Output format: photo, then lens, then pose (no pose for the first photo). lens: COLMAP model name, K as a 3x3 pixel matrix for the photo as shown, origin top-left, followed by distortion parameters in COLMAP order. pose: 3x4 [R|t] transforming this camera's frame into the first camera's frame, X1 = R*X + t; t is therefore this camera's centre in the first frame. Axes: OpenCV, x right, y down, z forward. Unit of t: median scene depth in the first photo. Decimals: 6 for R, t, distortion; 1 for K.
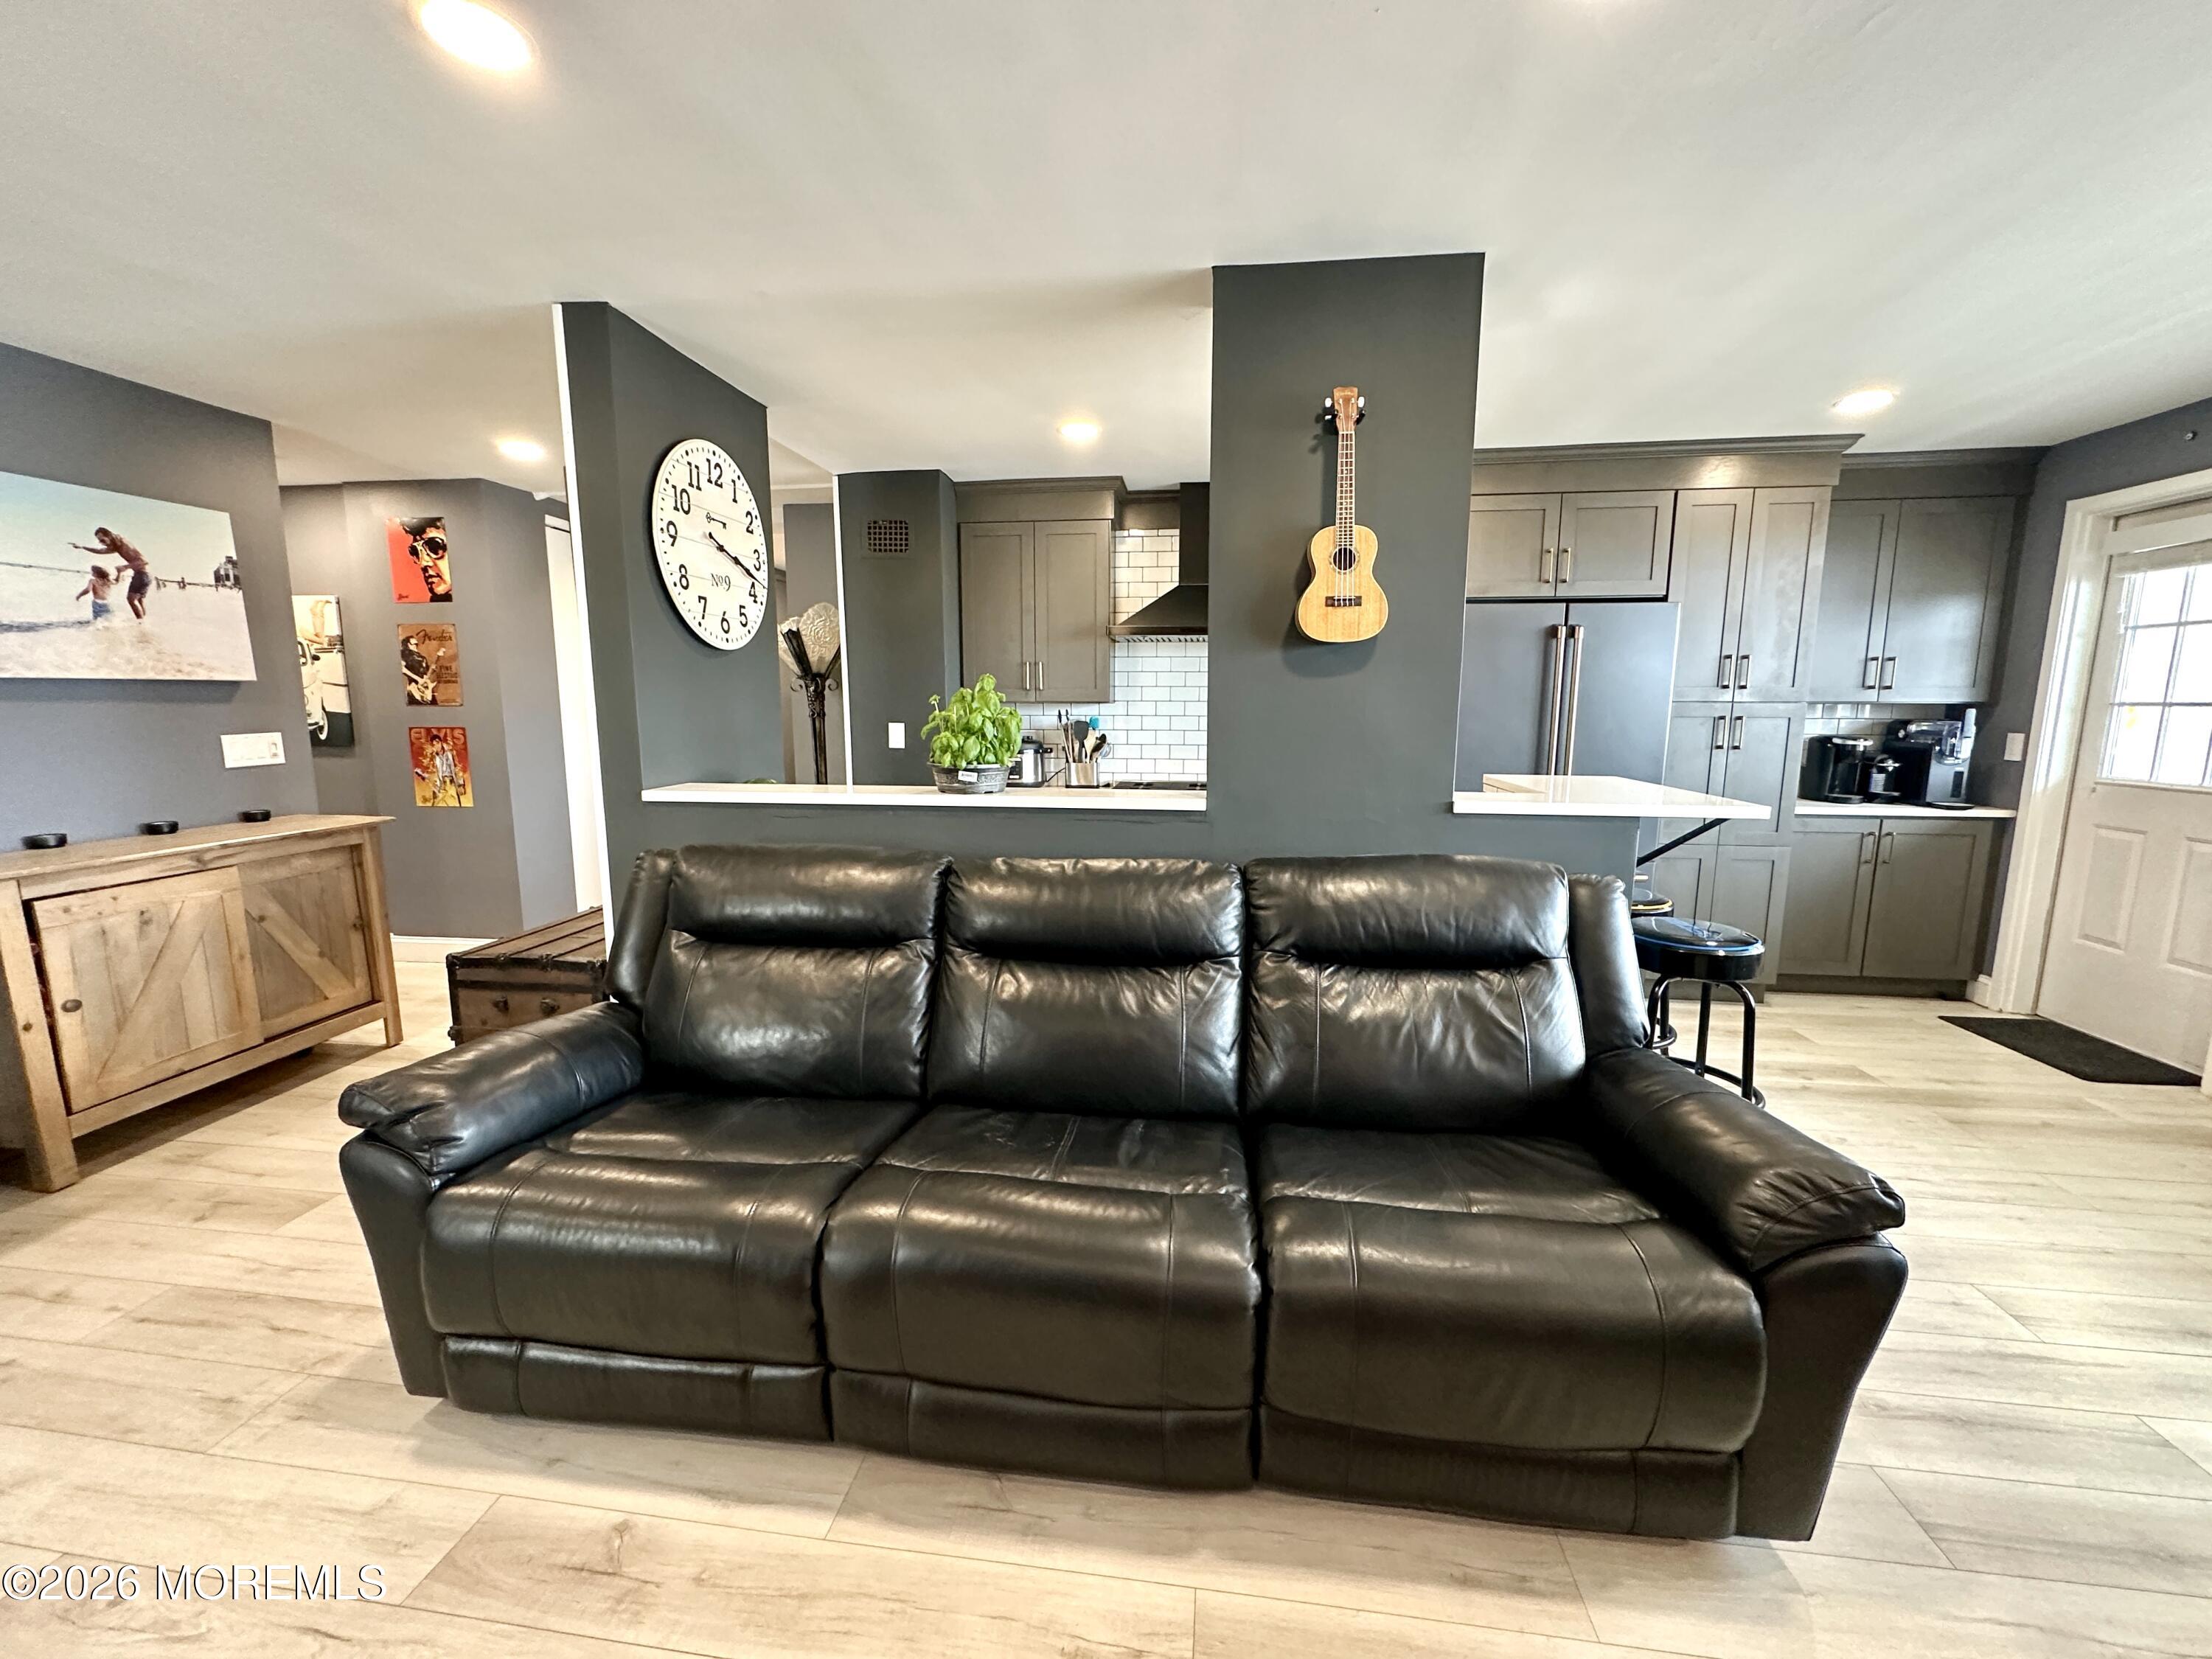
lens RADIAL K [[880.7, 0, 1106.0], [0, 880.7, 829.5], [0, 0, 1]] dist [-0.002675, 0.000194]
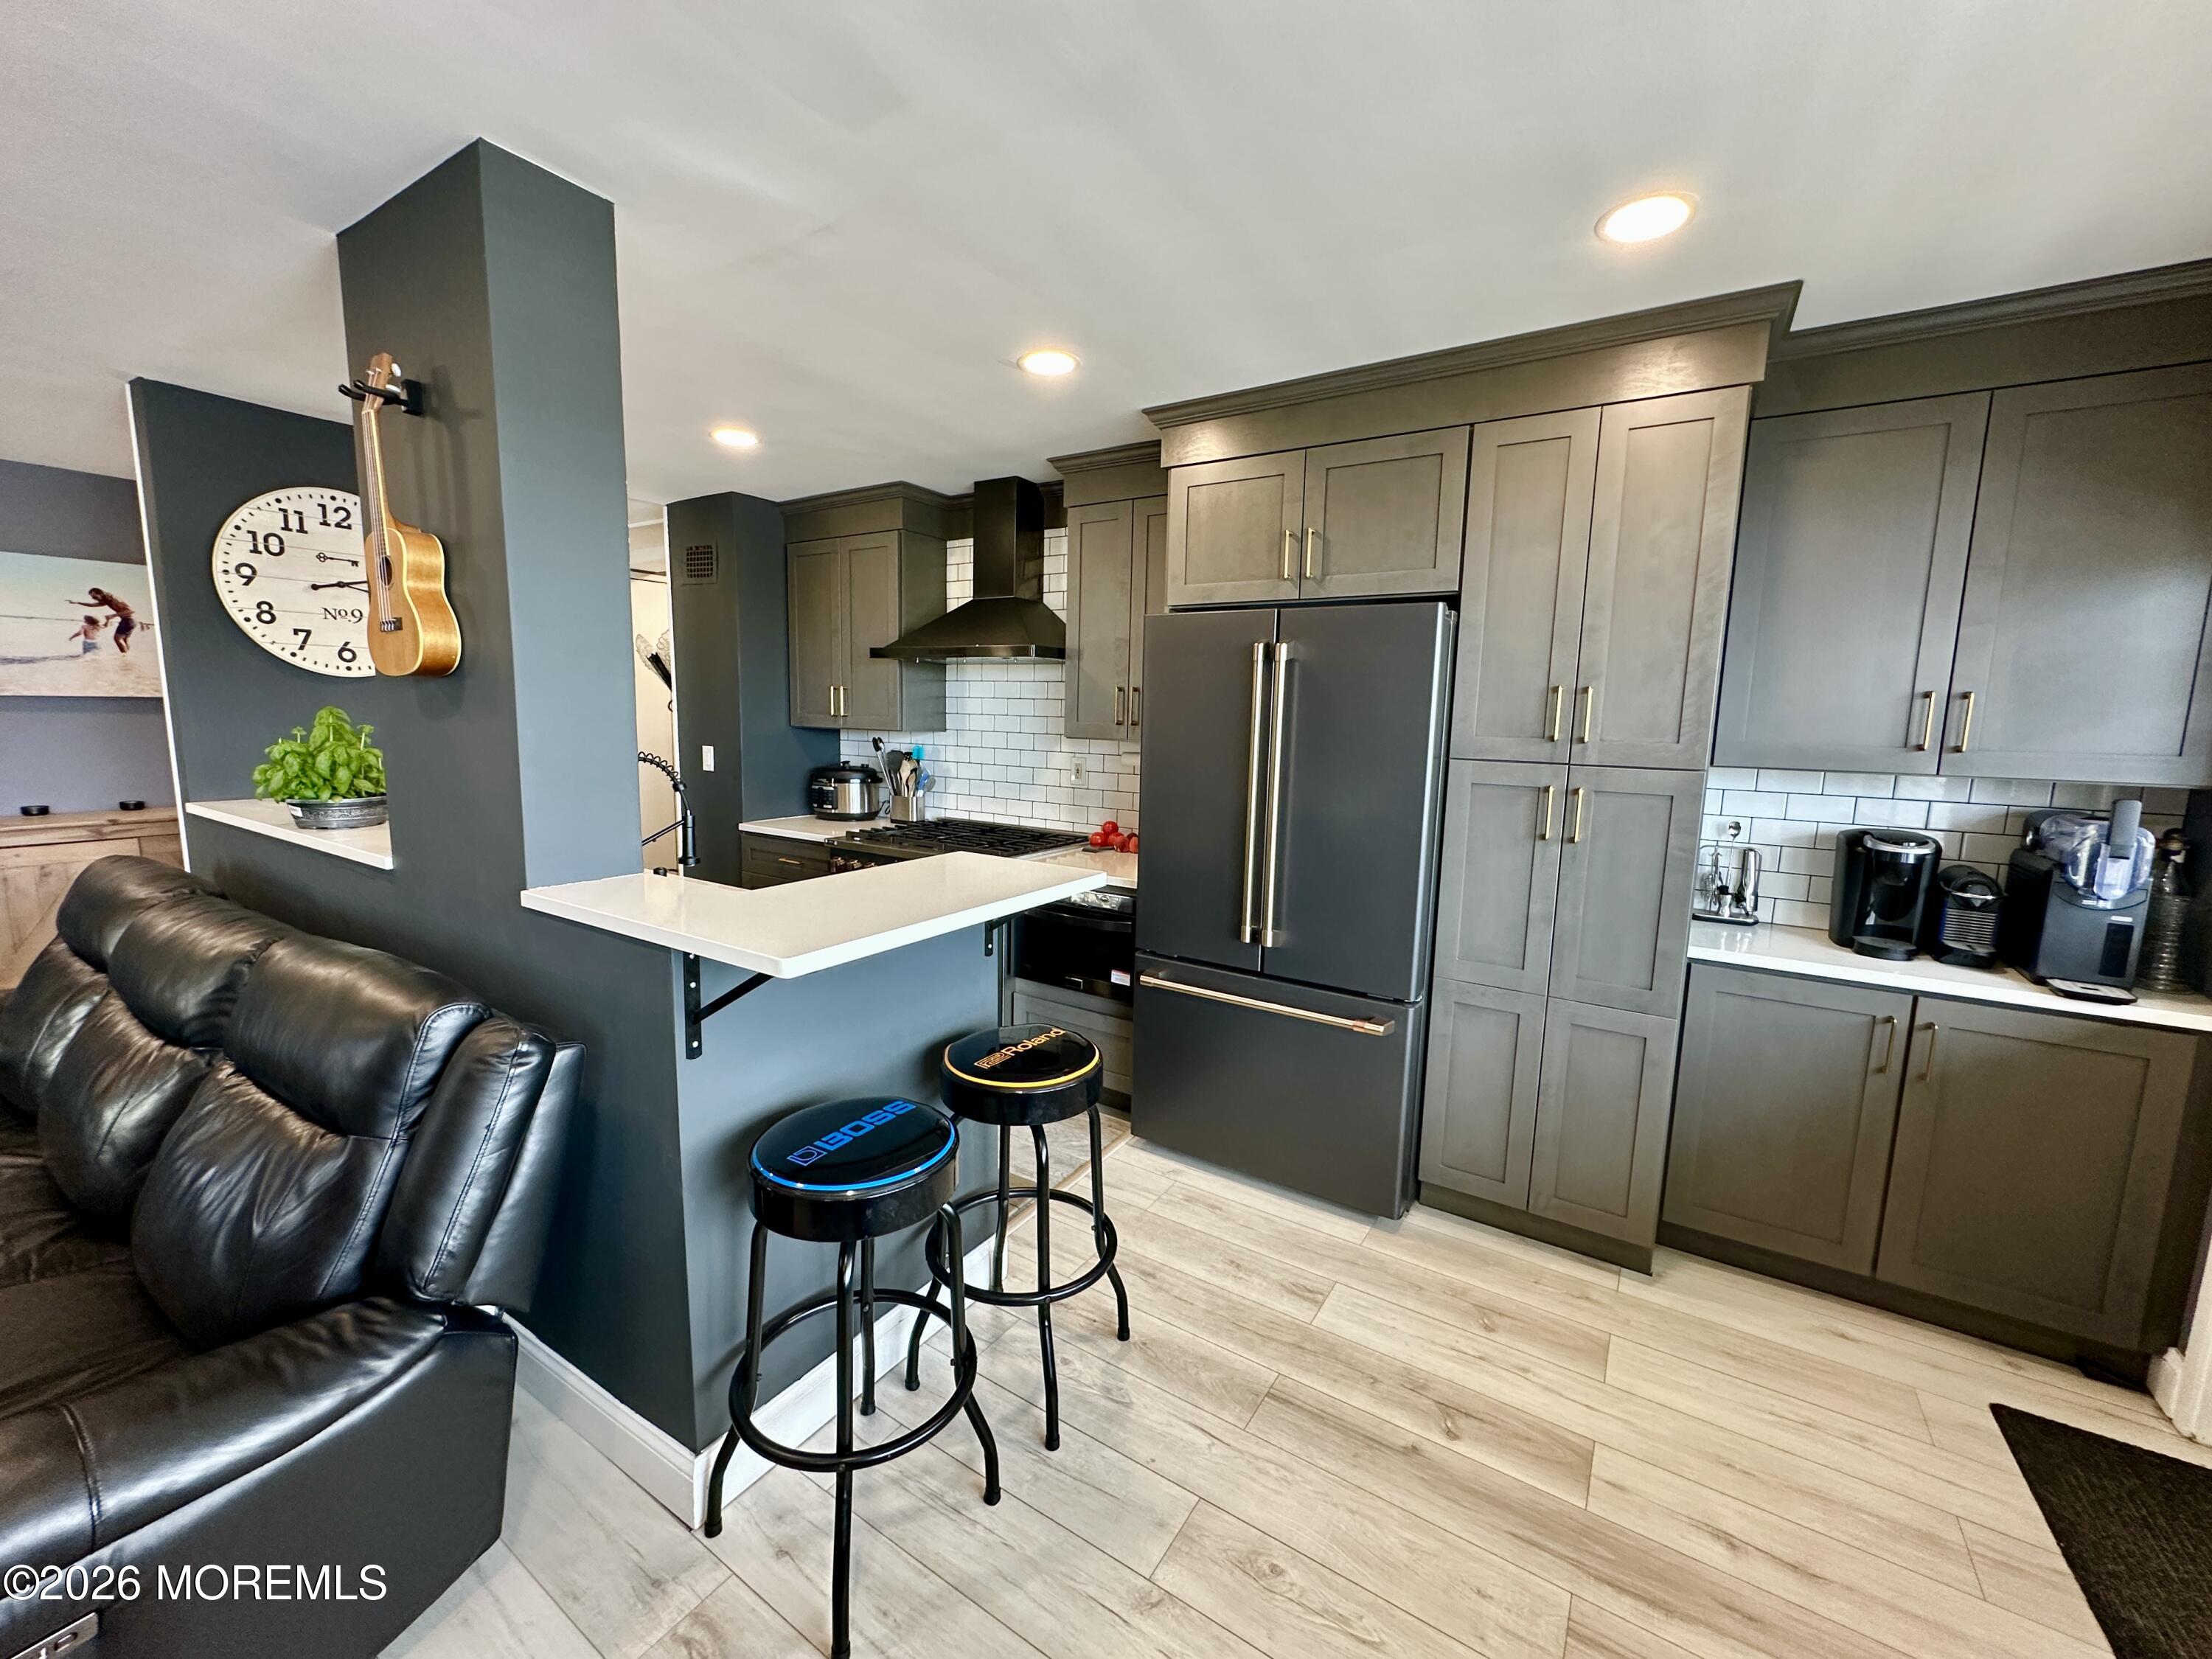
lens RADIAL K [[880.7, 0, 1106.0], [0, 880.7, 829.5], [0, 0, 1]] dist [-0.002675, 0.000194]
pose [[0.902667, 0.077153, -0.423366, 0.881005], [-0.083799, 0.996478, 0.002927, -0.097150], [0.422101, 0.032836, 0.905954, 0.413238]]
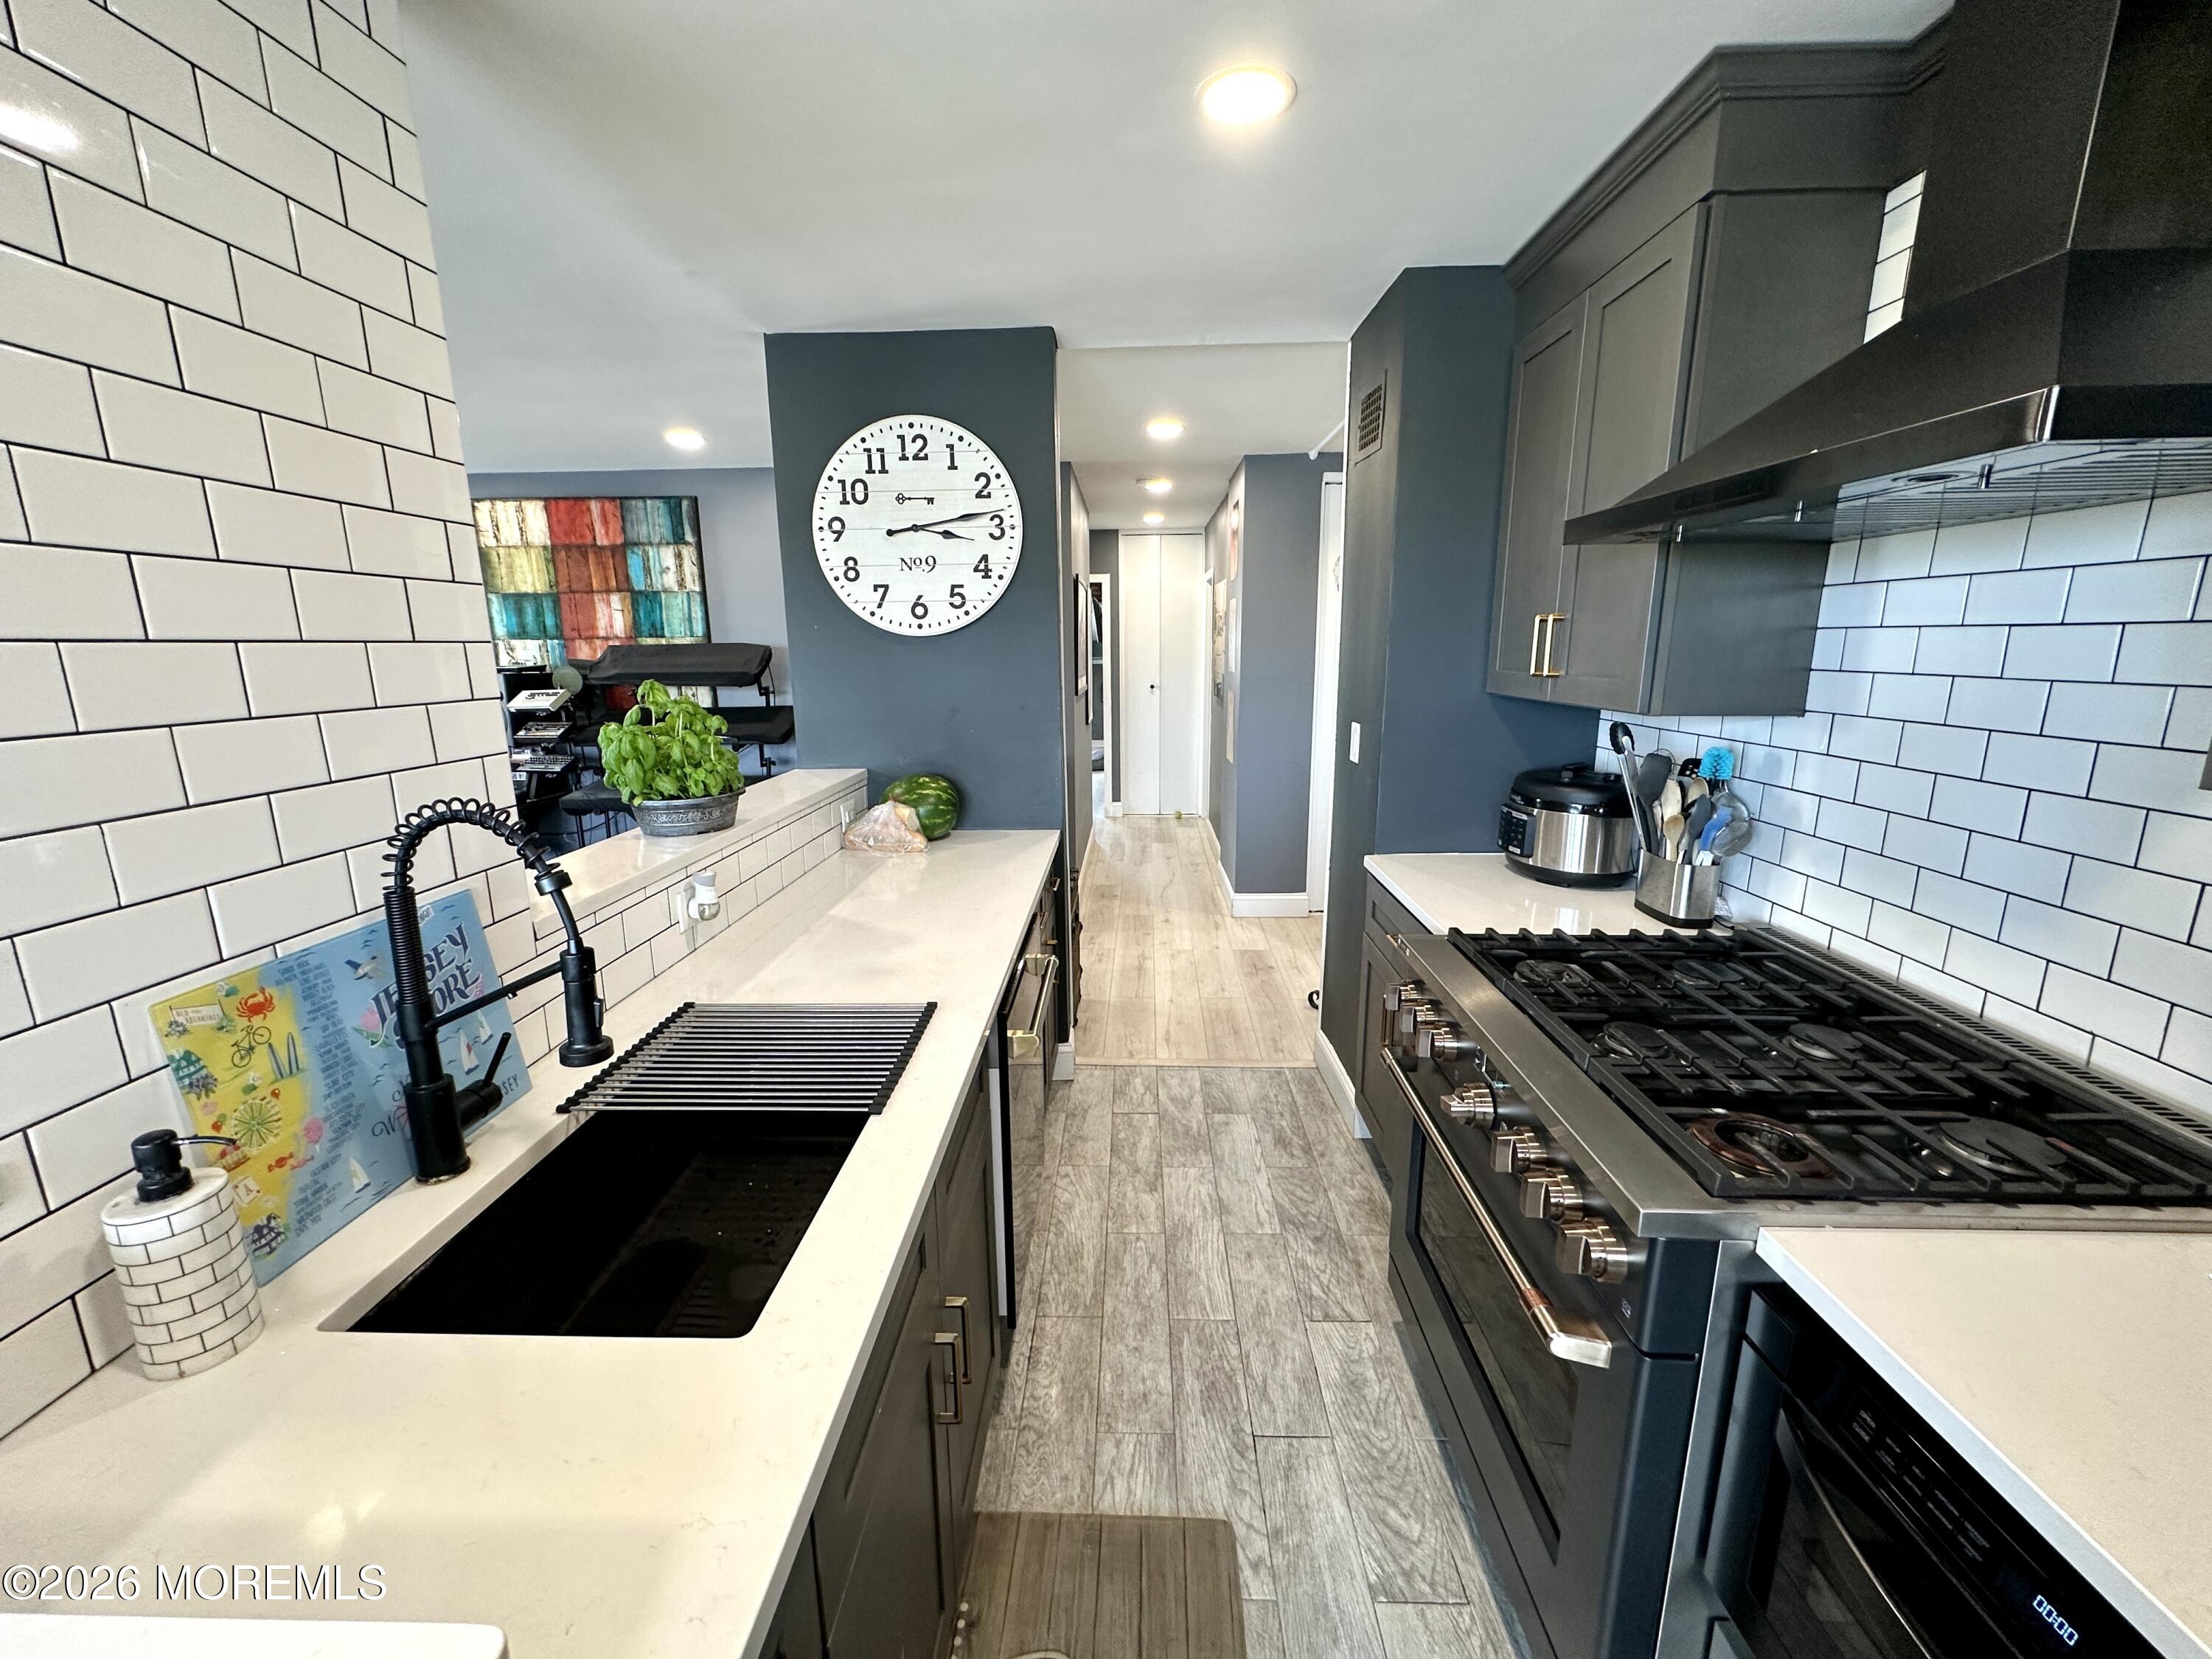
lens RADIAL K [[880.7, 0, 1106.0], [0, 880.7, 829.5], [0, 0, 1]] dist [-0.002675, 0.000194]
pose [[0.090127, 0.203213, -0.974978, 0.551552], [-0.134861, 0.972435, 0.190216, -0.207383], [0.986757, 0.114342, 0.115048, 1.102567]]
